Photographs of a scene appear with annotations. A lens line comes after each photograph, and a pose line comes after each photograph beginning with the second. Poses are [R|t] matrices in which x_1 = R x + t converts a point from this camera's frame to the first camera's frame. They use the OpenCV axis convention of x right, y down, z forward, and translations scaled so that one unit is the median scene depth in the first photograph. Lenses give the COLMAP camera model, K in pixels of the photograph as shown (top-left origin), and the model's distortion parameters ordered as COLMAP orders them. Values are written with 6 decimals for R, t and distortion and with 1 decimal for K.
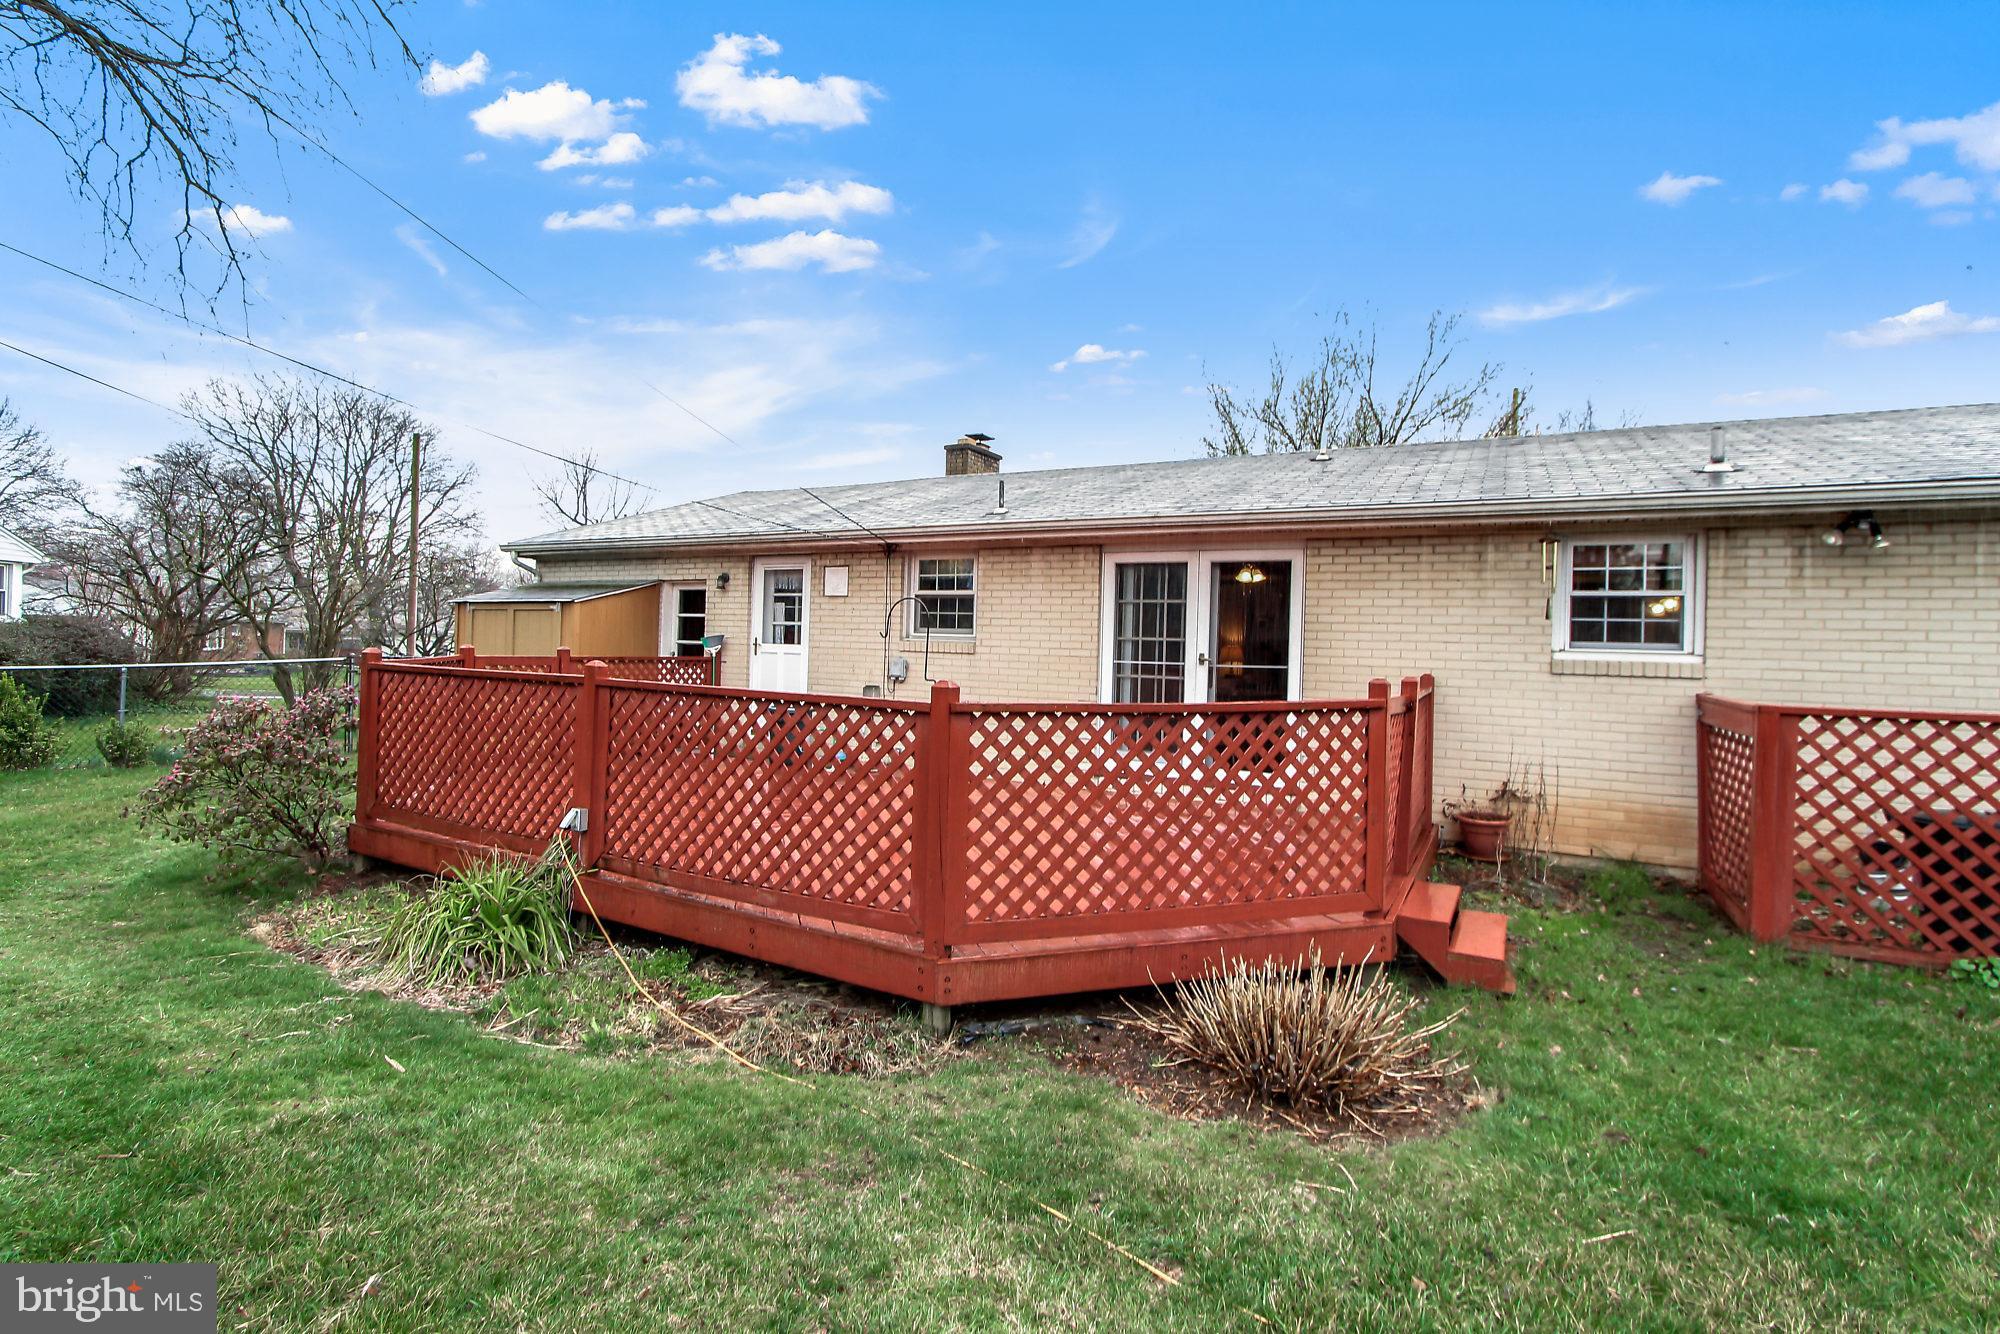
lens RADIAL K [[926.7, 0, 997.7], [0, 926.7, 657.5], [0, 0, 1]] dist [-0.017465, 0.001971]
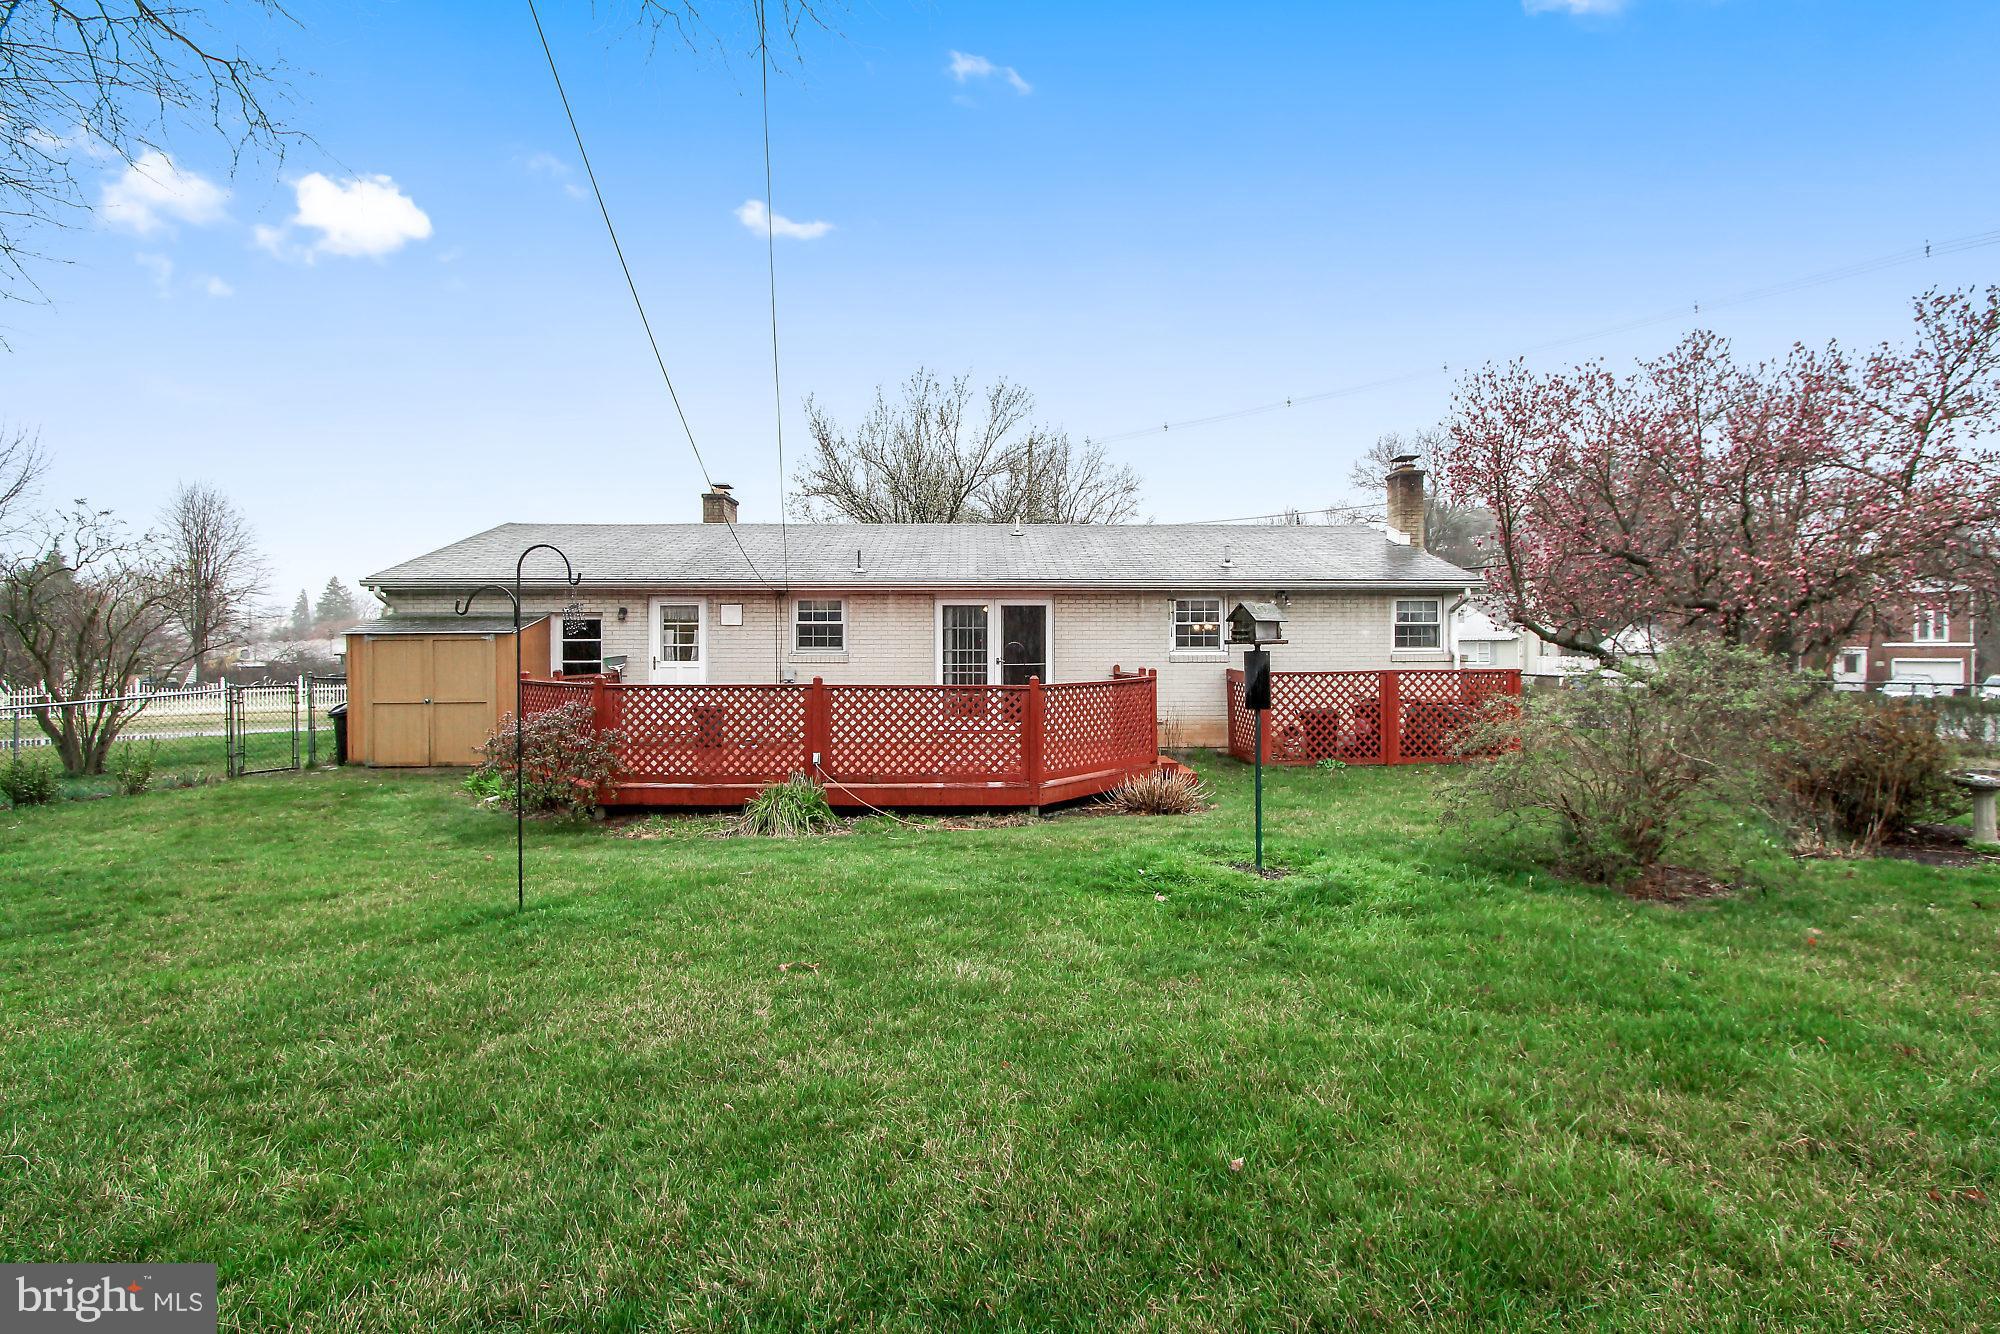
lens RADIAL K [[926.7, 0, 1001.6], [0, 926.7, 666.9], [0, 0, 1]] dist [-0.017465, 0.001971]
pose [[0.865872, -0.042244, 0.498478, -0.616468], [0.032944, 0.999080, 0.027442, -0.033237], [-0.499179, -0.007340, 0.866468, -0.502933]]
